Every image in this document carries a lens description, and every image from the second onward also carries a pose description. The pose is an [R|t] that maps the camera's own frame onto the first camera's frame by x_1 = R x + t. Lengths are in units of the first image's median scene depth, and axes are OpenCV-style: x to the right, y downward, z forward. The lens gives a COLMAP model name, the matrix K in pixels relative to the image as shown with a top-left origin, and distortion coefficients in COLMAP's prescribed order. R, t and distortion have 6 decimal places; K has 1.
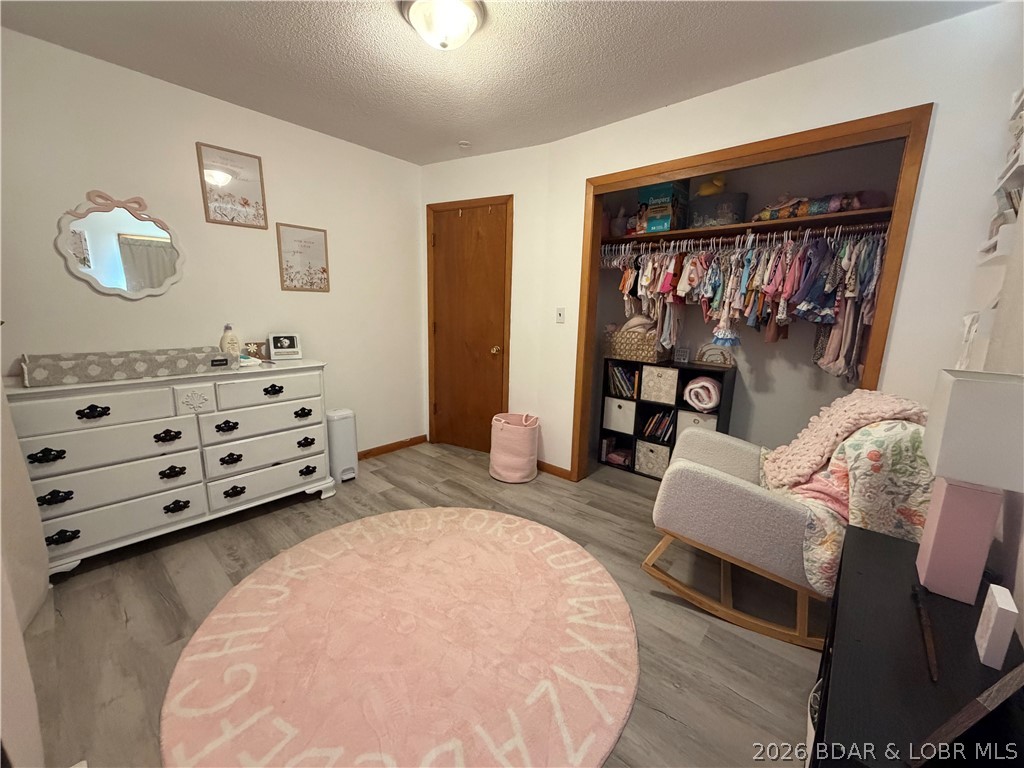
lens RADIAL K [[408.7, 0, 507.9], [0, 408.7, 386.7], [0, 0, 1]] dist [-0.001421, 0.000642]
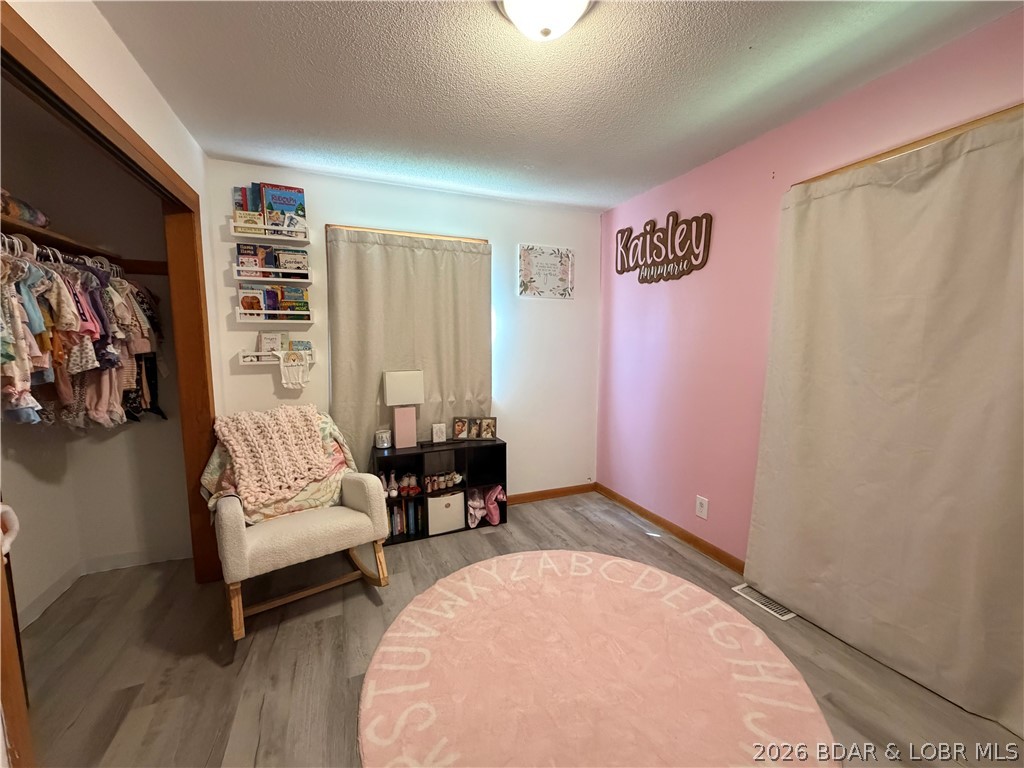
lens RADIAL K [[408.7, 0, 505.9], [0, 408.7, 387.8], [0, 0, 1]] dist [-0.001421, 0.000642]
pose [[-0.898483, -0.068258, 0.433669, -0.350096], [0.068419, 0.953997, 0.291907, -0.318588], [-0.433643, 0.291944, -0.852480, 1.420962]]
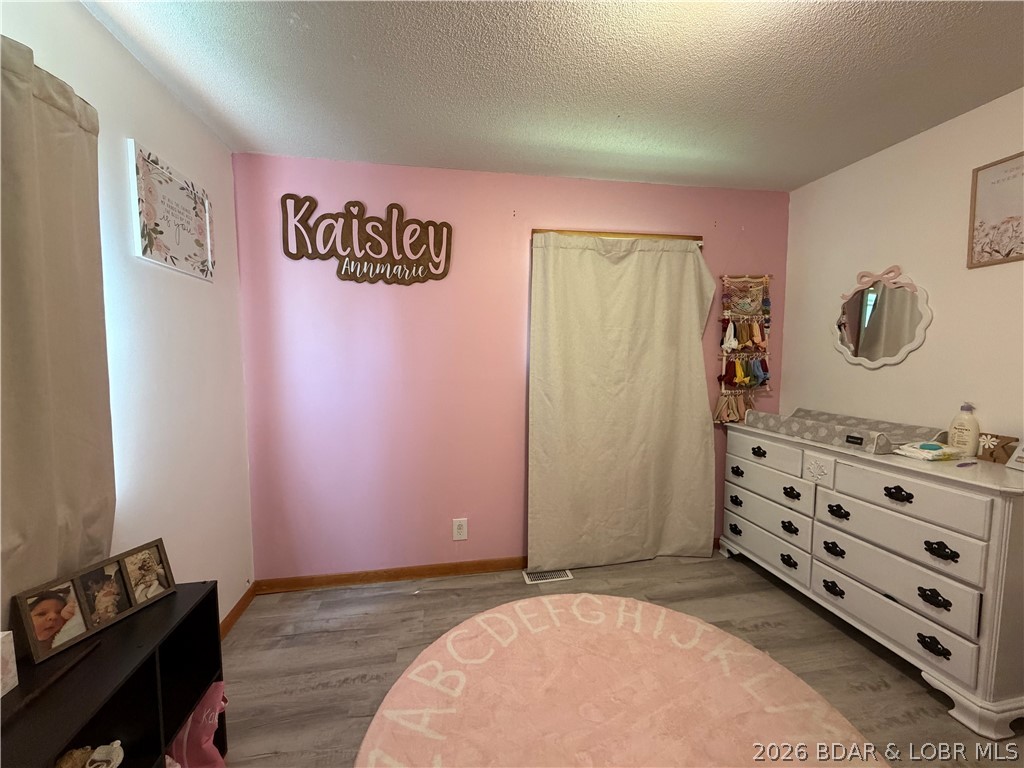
lens RADIAL K [[408.7, 0, 512.3], [0, 408.7, 386.9], [0, 0, 1]] dist [-0.001421, 0.000642]
pose [[-0.616698, 0.040639, -0.786150, 0.433171], [-0.161970, 0.970748, 0.177240, -0.209907], [0.770356, 0.236637, -0.592076, 0.946055]]
